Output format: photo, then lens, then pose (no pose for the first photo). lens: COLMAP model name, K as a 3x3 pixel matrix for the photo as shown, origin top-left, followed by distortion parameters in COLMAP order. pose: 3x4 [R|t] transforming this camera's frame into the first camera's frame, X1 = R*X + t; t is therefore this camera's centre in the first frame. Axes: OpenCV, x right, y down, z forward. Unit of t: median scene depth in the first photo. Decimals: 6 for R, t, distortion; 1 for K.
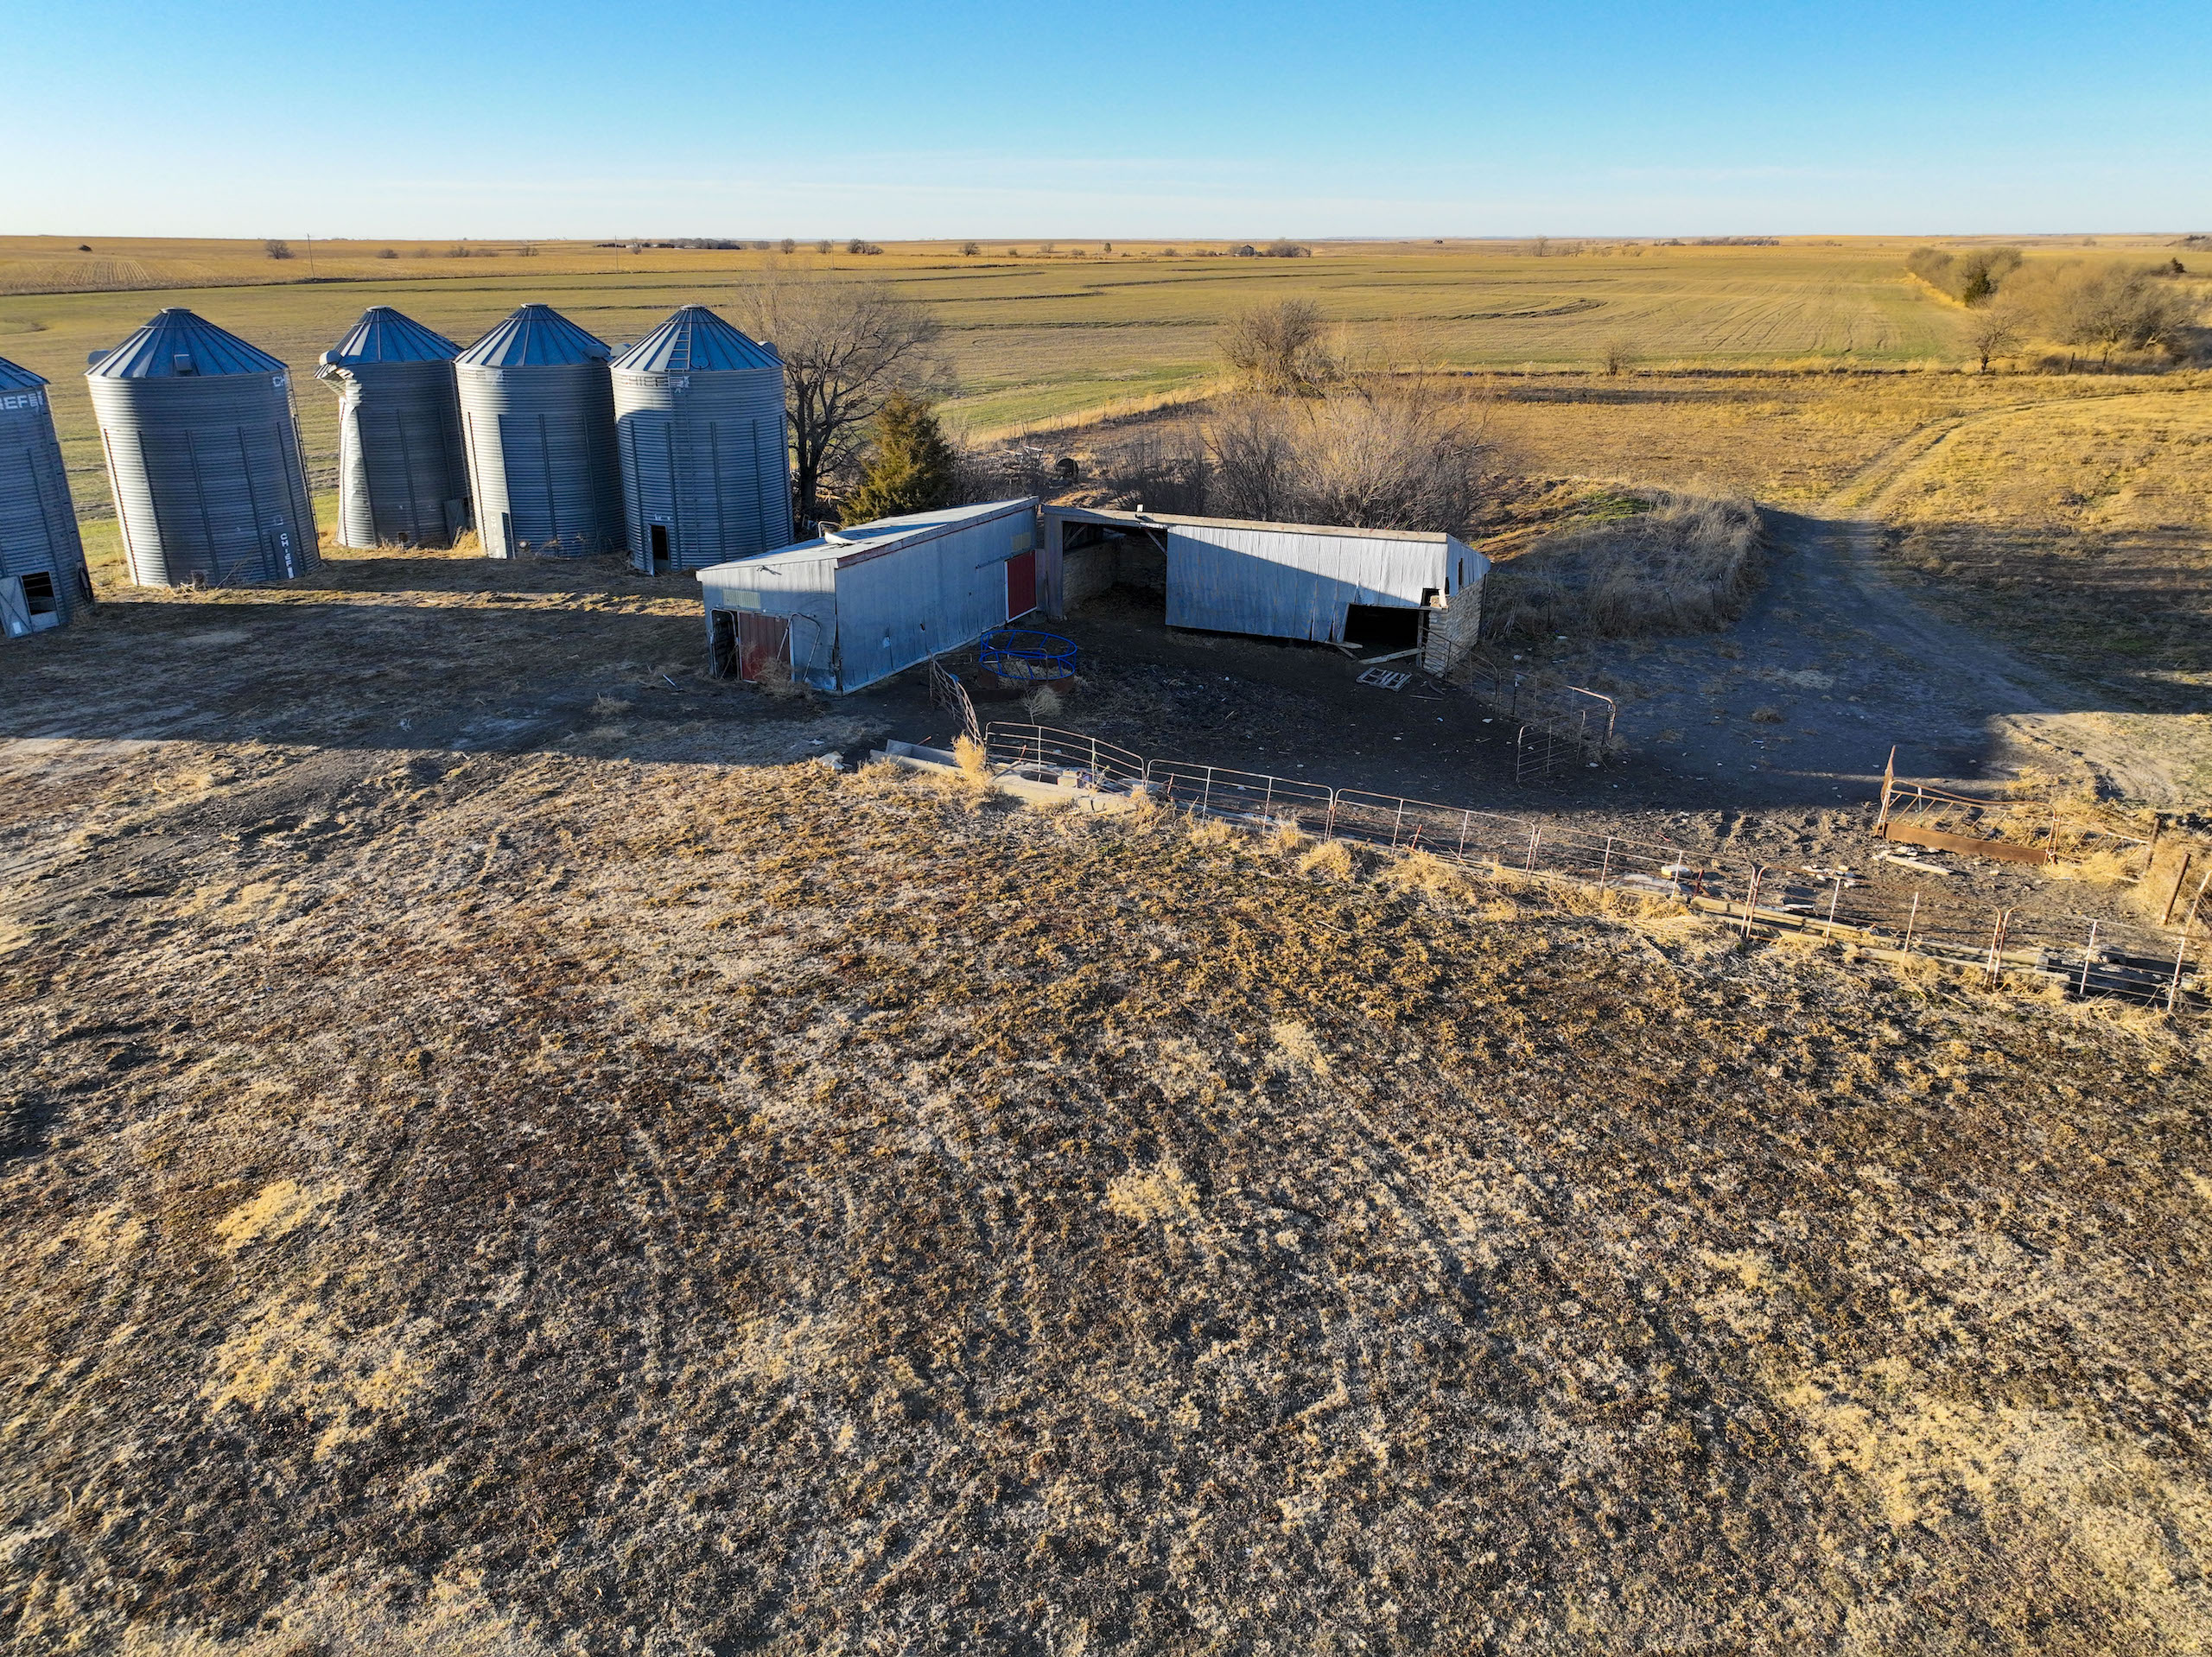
lens RADIAL K [[1612.1, 0, 1112.3], [0, 1612.1, 822.4], [0, 0, 1]] dist [-0.001552, 0.019987]
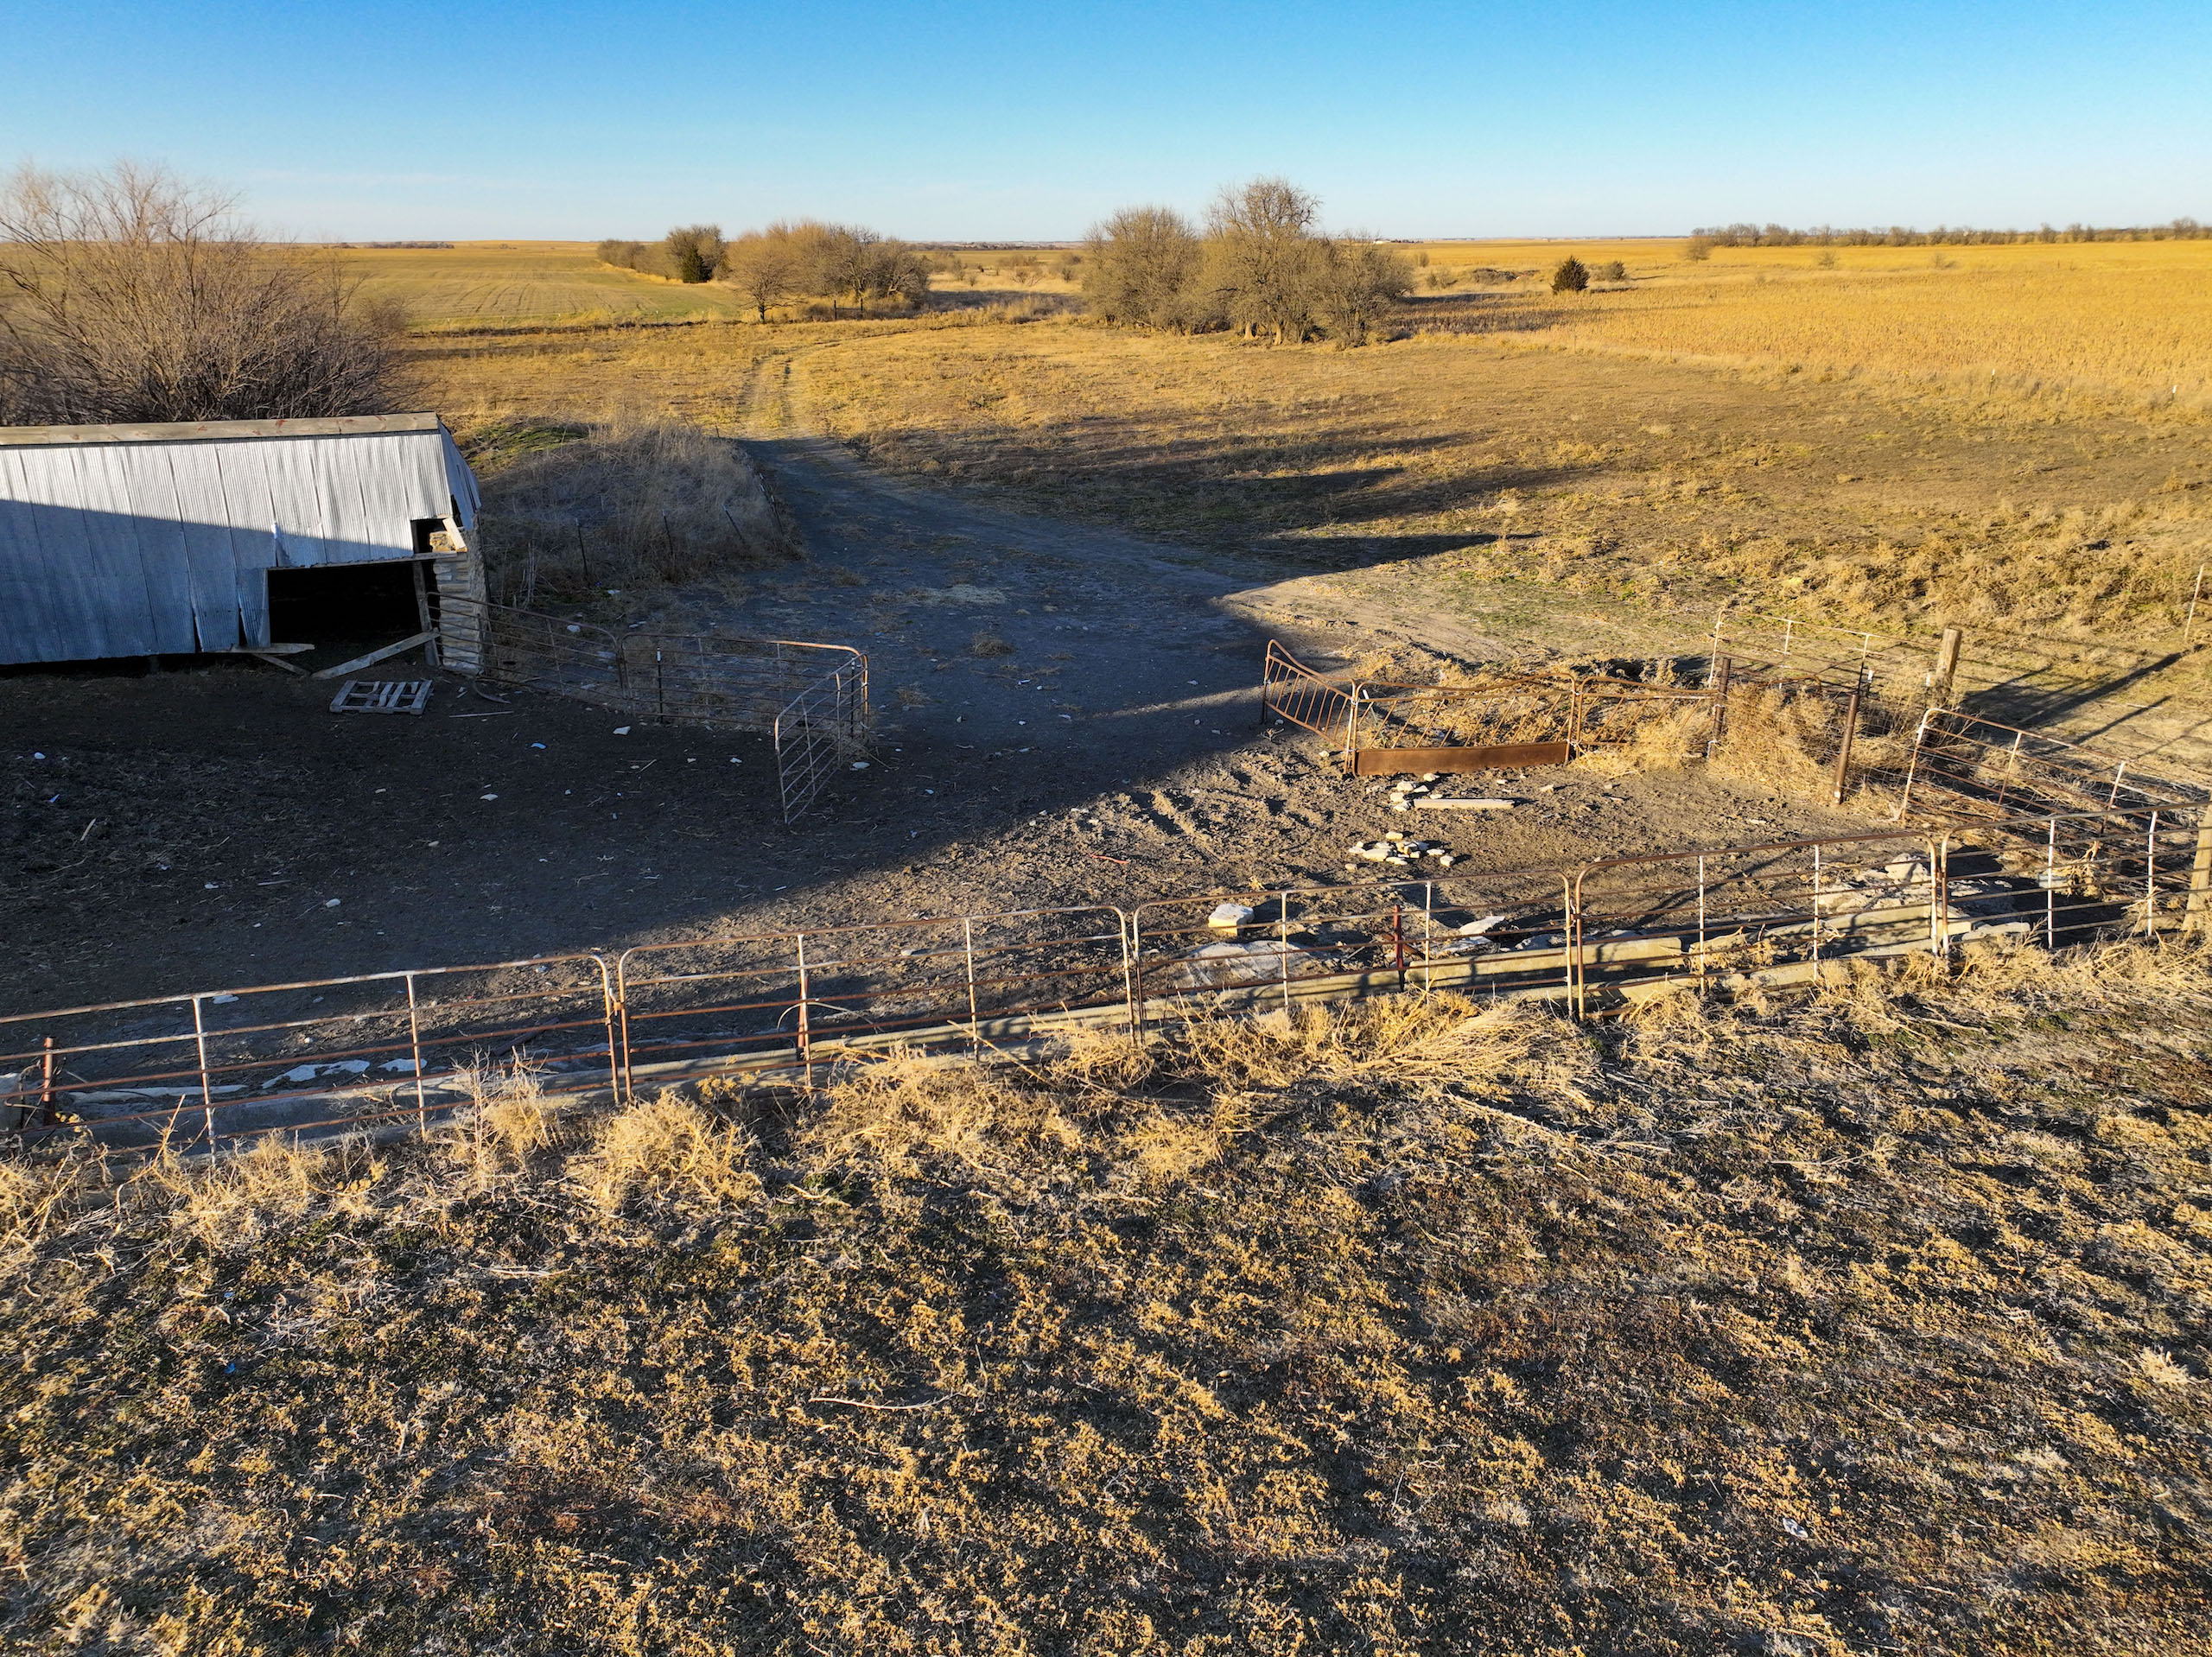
lens RADIAL K [[1612.1, 0, 1112.3], [0, 1612.1, 822.4], [0, 0, 1]] dist [-0.001552, 0.019987]
pose [[0.737645, -0.229413, 0.635019, -0.000802], [0.232642, 0.969272, 0.079930, -0.035642], [-0.633843, 0.088772, 0.768350, 0.445202]]
